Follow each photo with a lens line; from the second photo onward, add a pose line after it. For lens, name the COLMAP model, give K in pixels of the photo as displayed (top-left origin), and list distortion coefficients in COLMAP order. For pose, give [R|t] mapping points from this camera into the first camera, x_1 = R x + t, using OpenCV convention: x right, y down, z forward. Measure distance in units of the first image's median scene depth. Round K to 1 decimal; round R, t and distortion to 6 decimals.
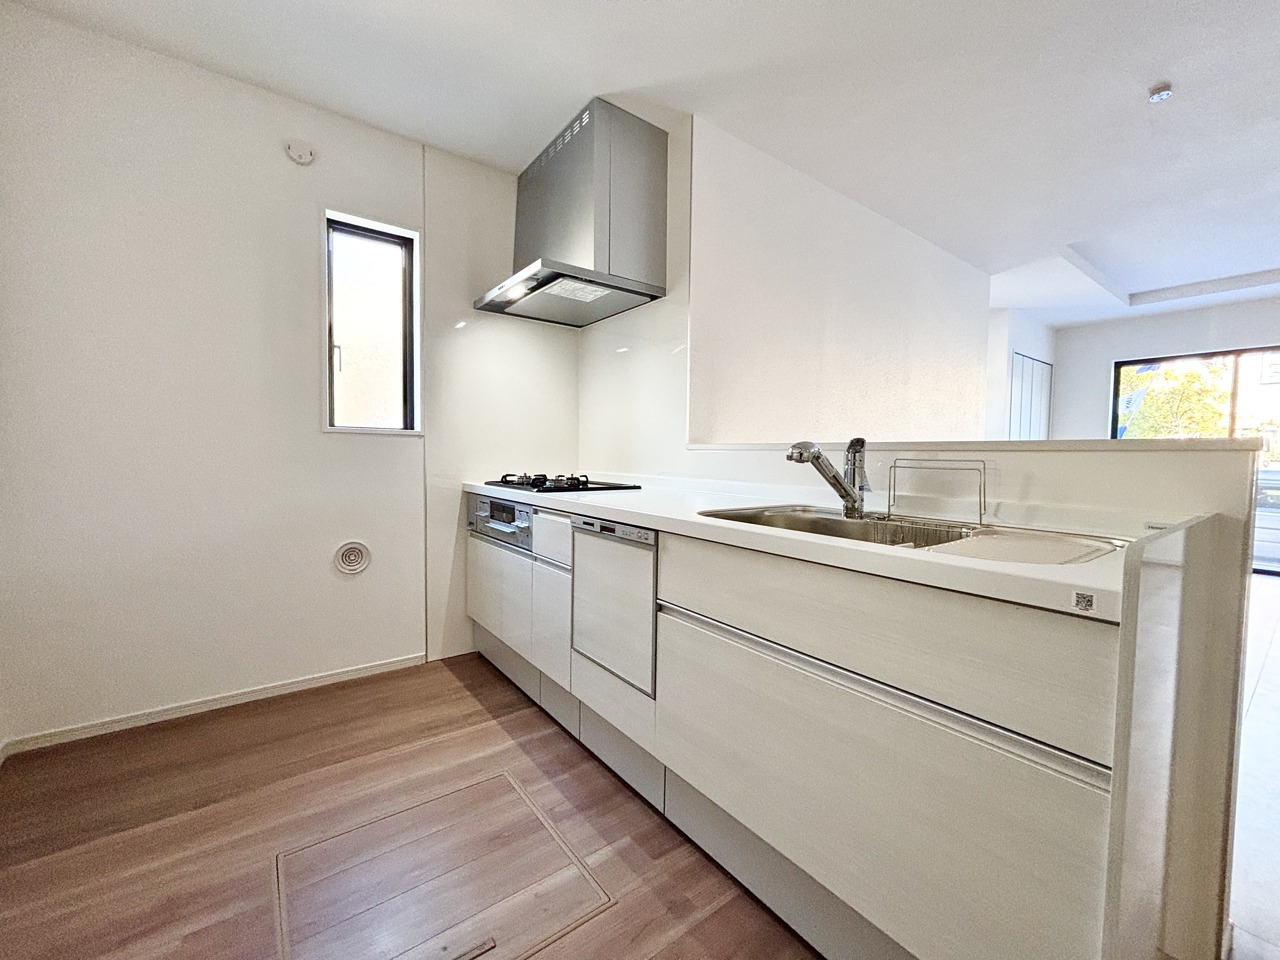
lens RADIAL K [[522.0, 0, 639.0], [0, 522.0, 479.7], [0, 0, 1]] dist [-0.002859, 0.001155]
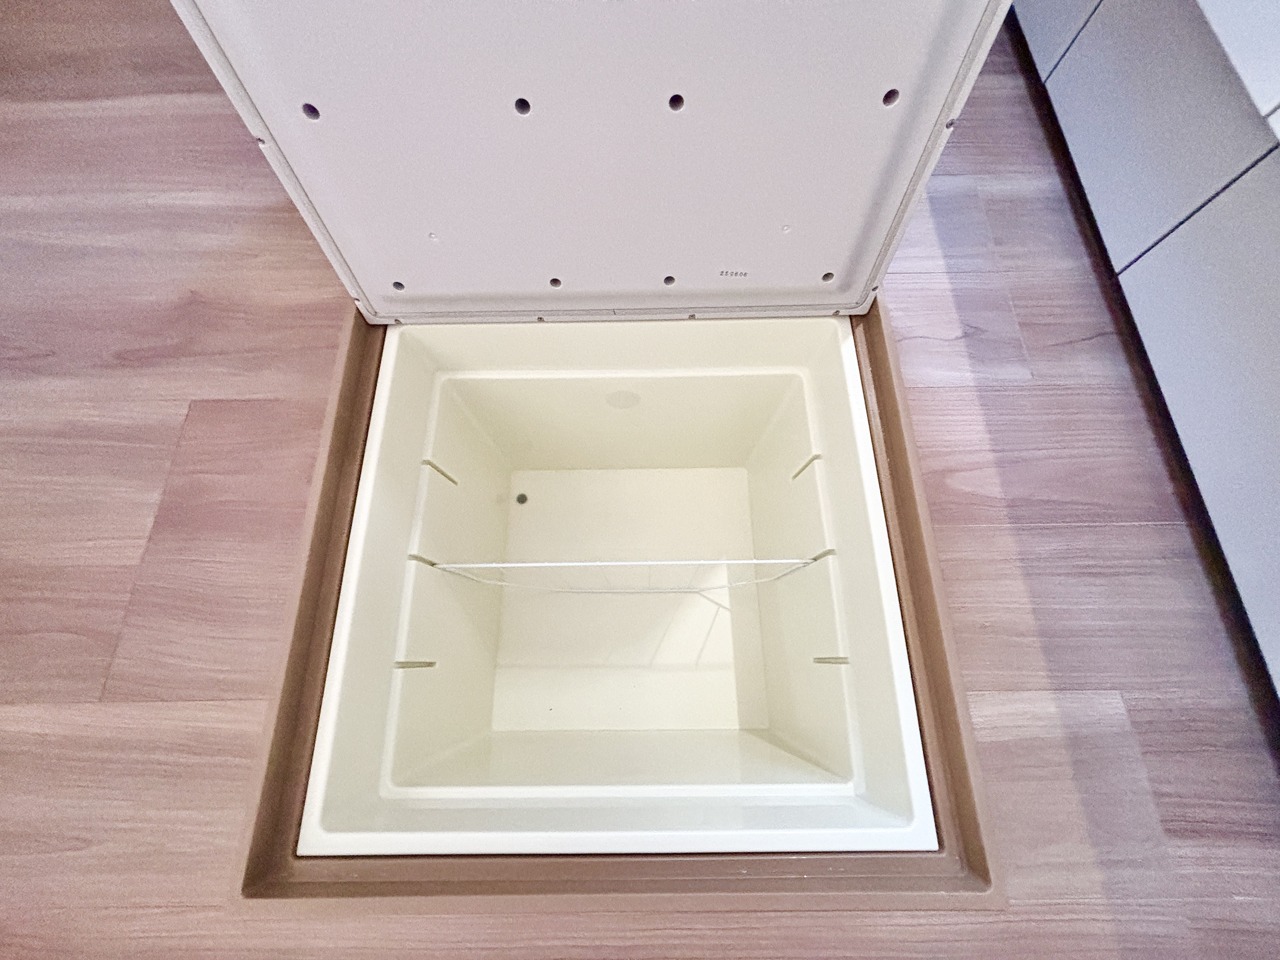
lens RADIAL K [[522.0, 0, 634.2], [0, 522.0, 483.8], [0, 0, 1]] dist [-0.002859, 0.001155]
pose [[0.802616, 0.553364, -0.222701, -0.231251], [-0.000416, 0.373867, 0.927482, 0.273996], [0.596496, -0.744319, 0.300302, 0.691000]]
